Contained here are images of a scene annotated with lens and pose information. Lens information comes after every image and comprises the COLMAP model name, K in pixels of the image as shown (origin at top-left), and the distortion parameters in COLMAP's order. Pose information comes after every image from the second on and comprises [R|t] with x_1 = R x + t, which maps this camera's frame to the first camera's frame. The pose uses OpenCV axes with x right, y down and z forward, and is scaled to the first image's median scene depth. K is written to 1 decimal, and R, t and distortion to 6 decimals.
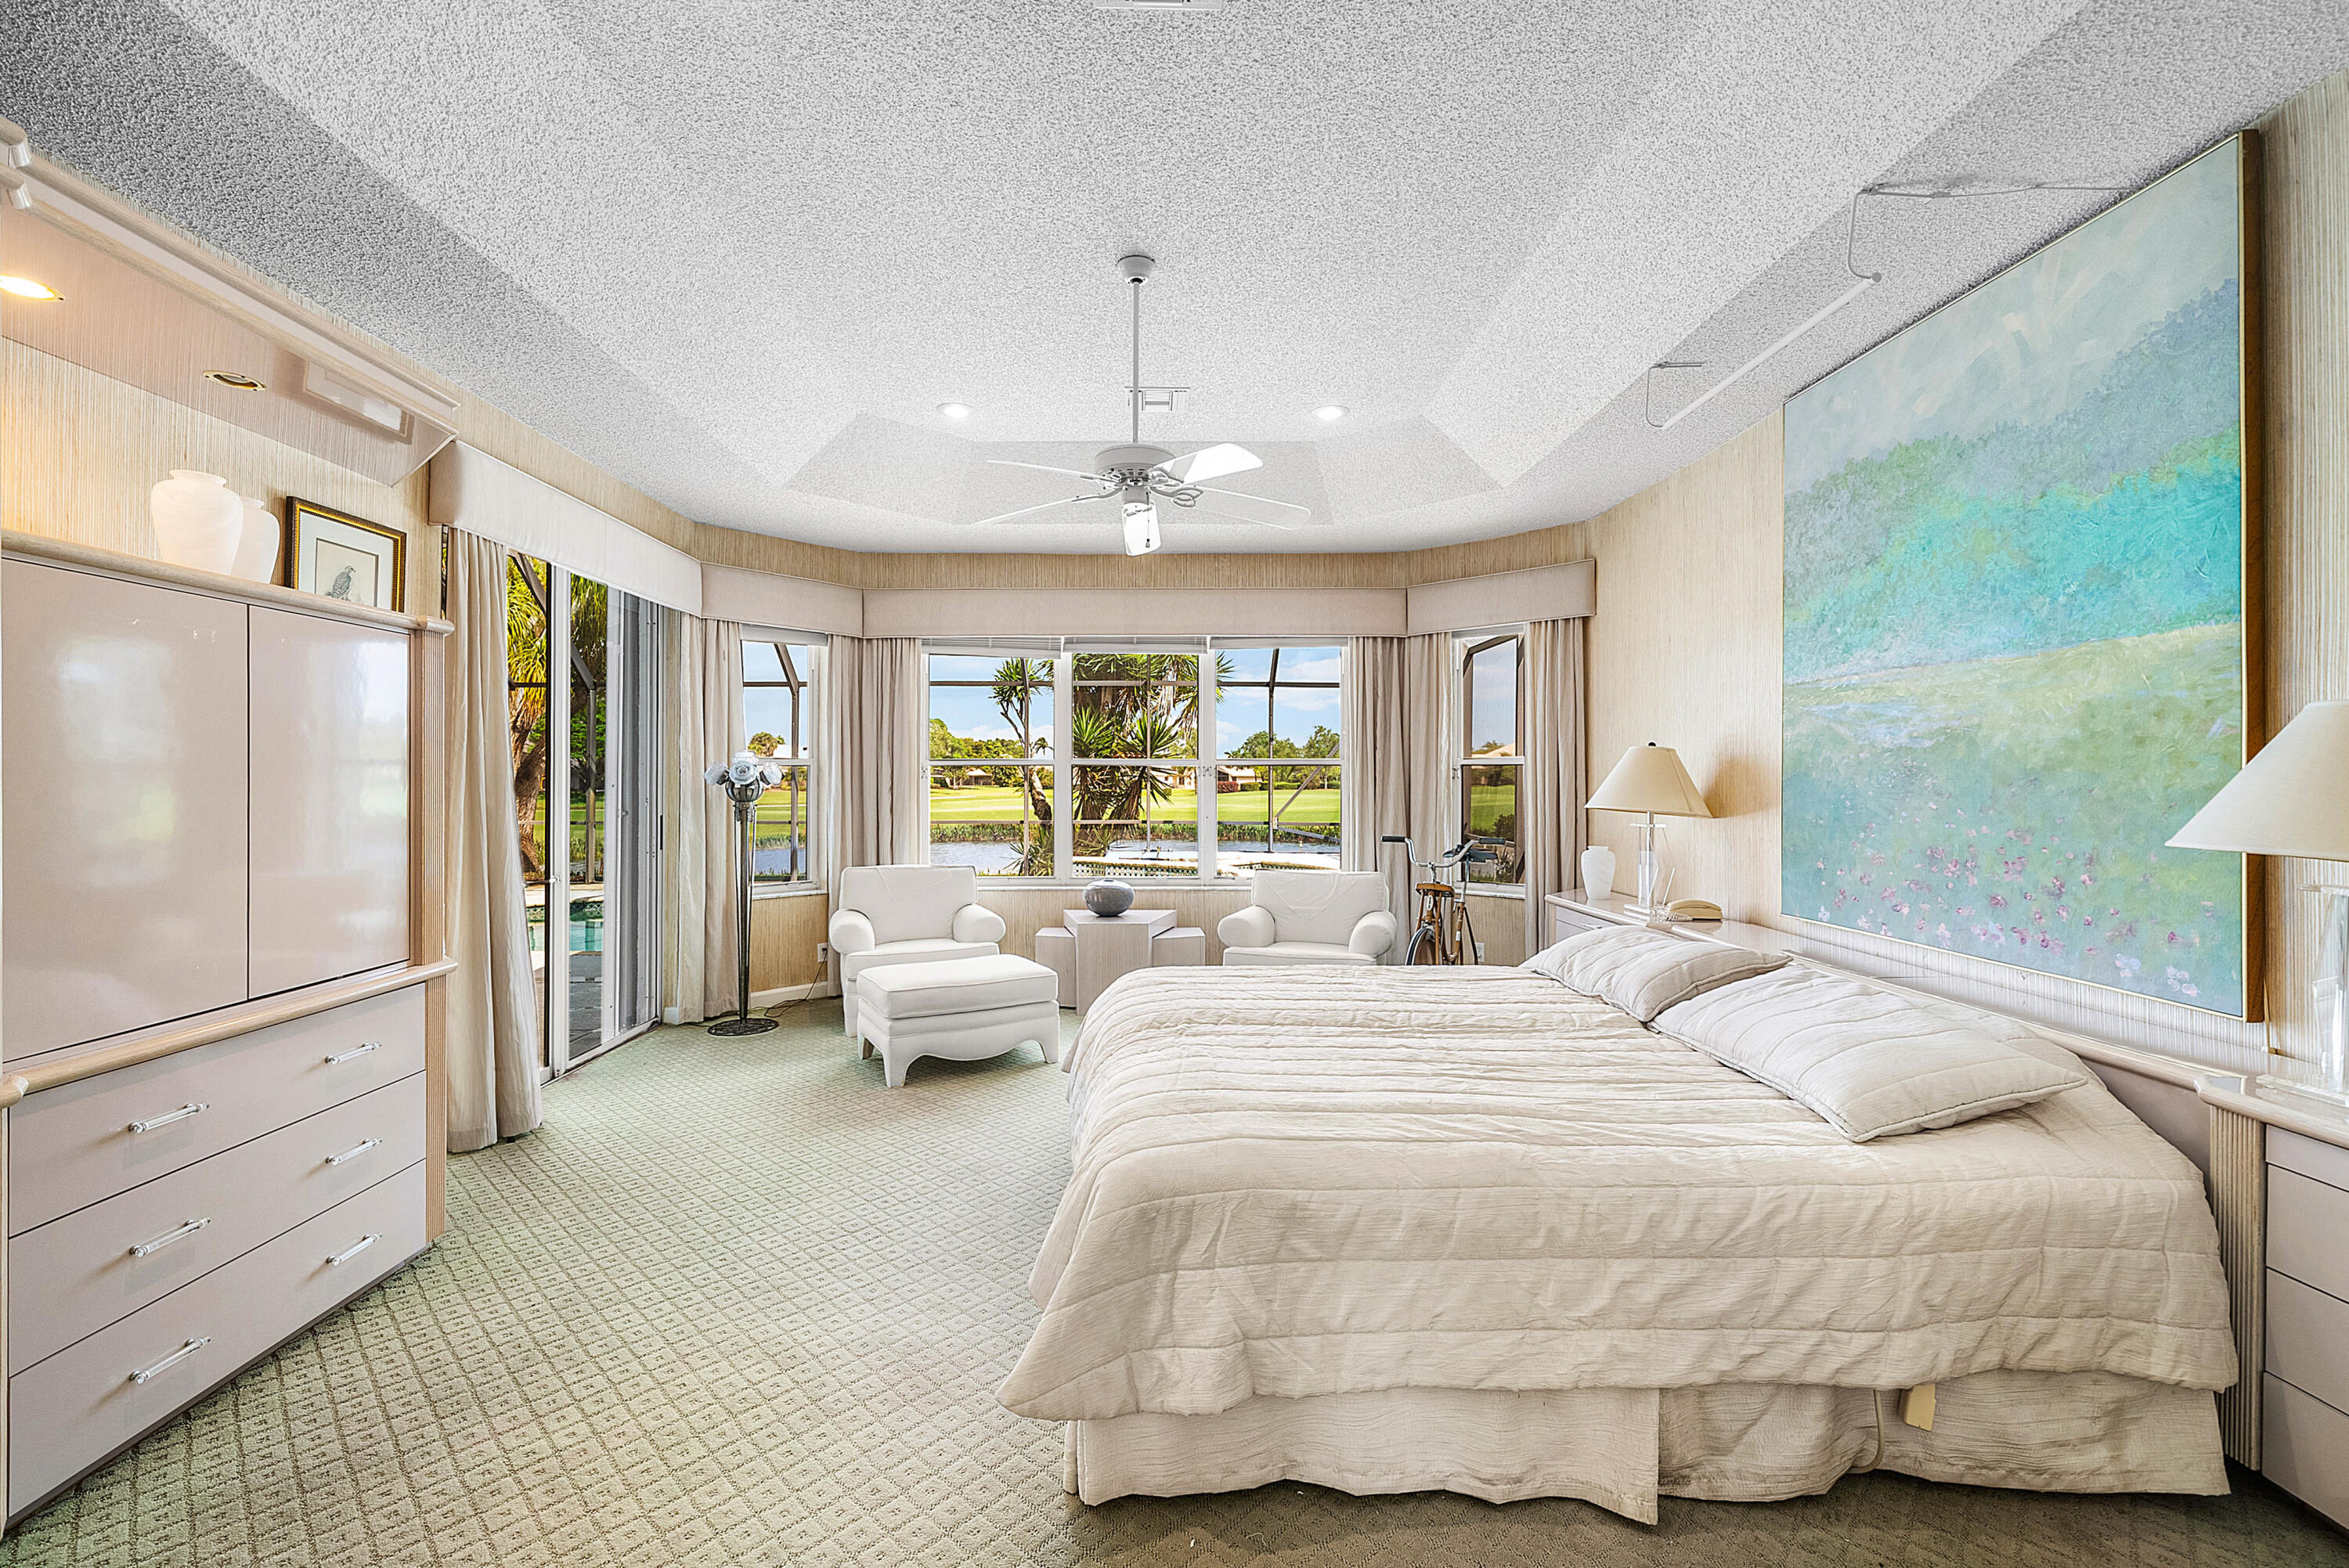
lens RADIAL K [[954.9, 0, 1166.6], [0, 954.9, 777.9], [0, 0, 1]] dist [-0.000675, -0.000597]
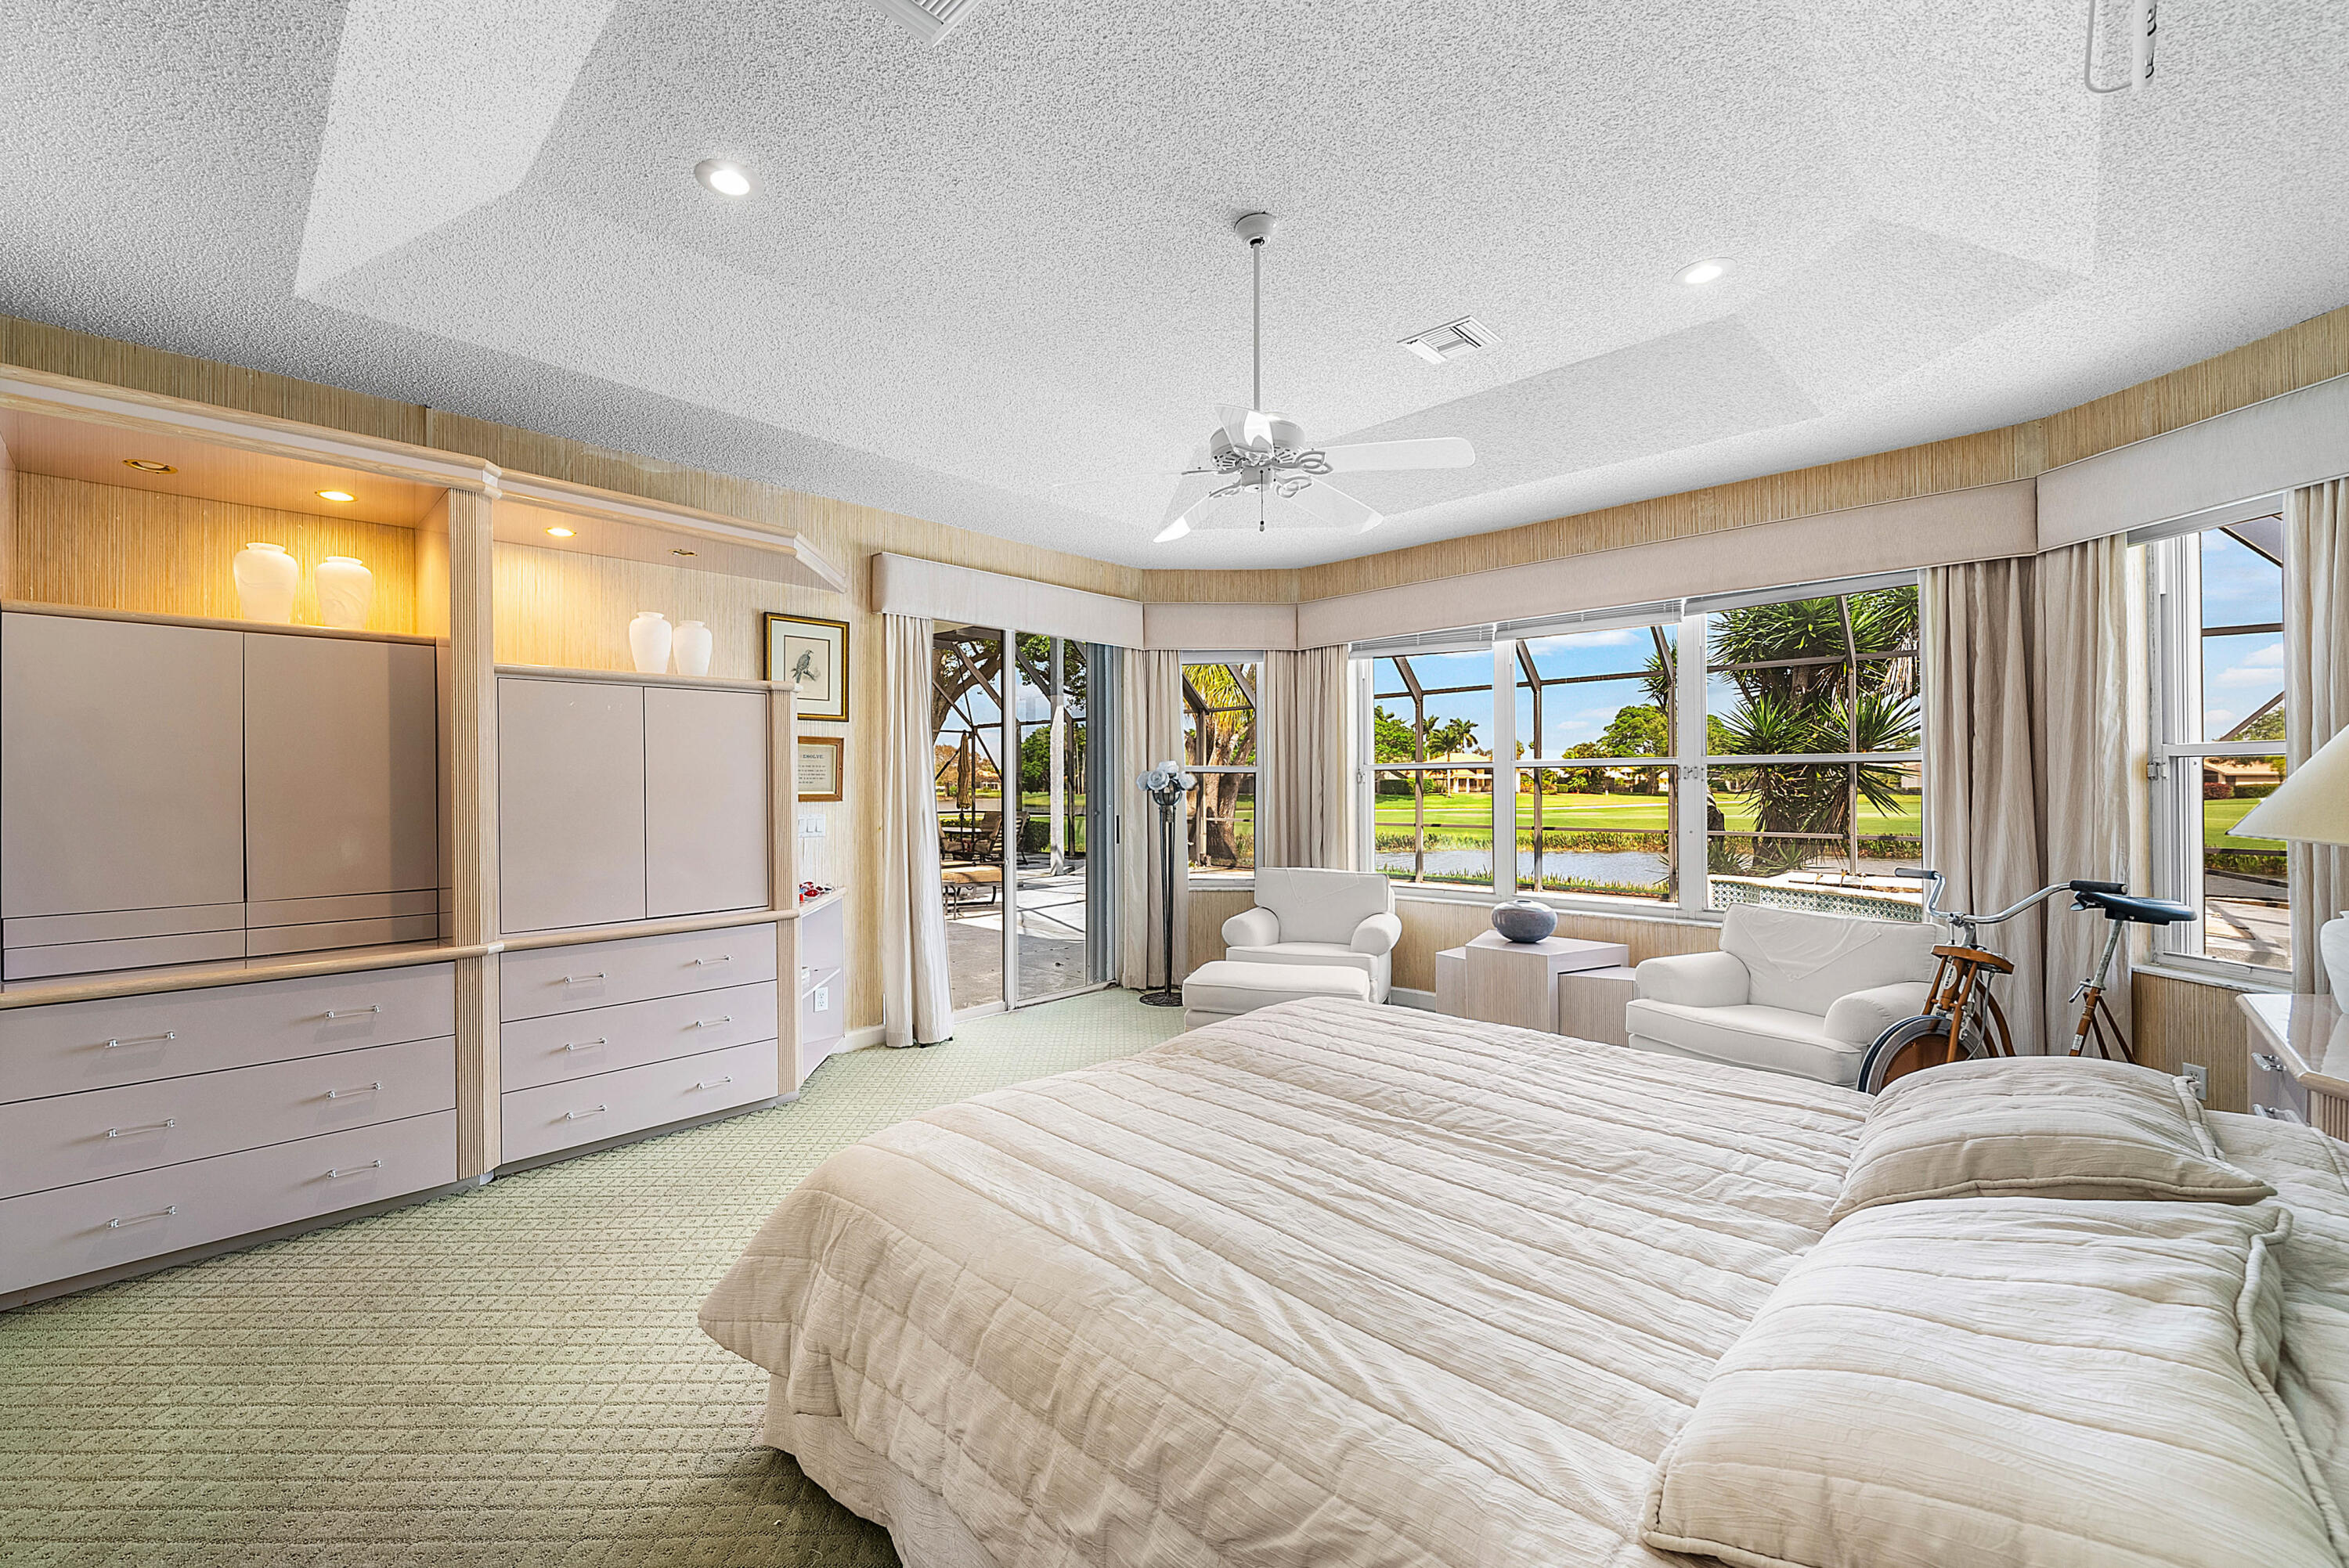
lens RADIAL K [[913.0, 0, 1095.3], [0, 913.0, 785.9], [0, 0, 1]] dist [-0.000498, -0.000214]
pose [[0.700366, -0.003660, -0.713775, 0.346066], [0.006490, 0.999978, 0.001240, -0.000466], [0.713755, -0.005501, 0.700374, 0.194863]]
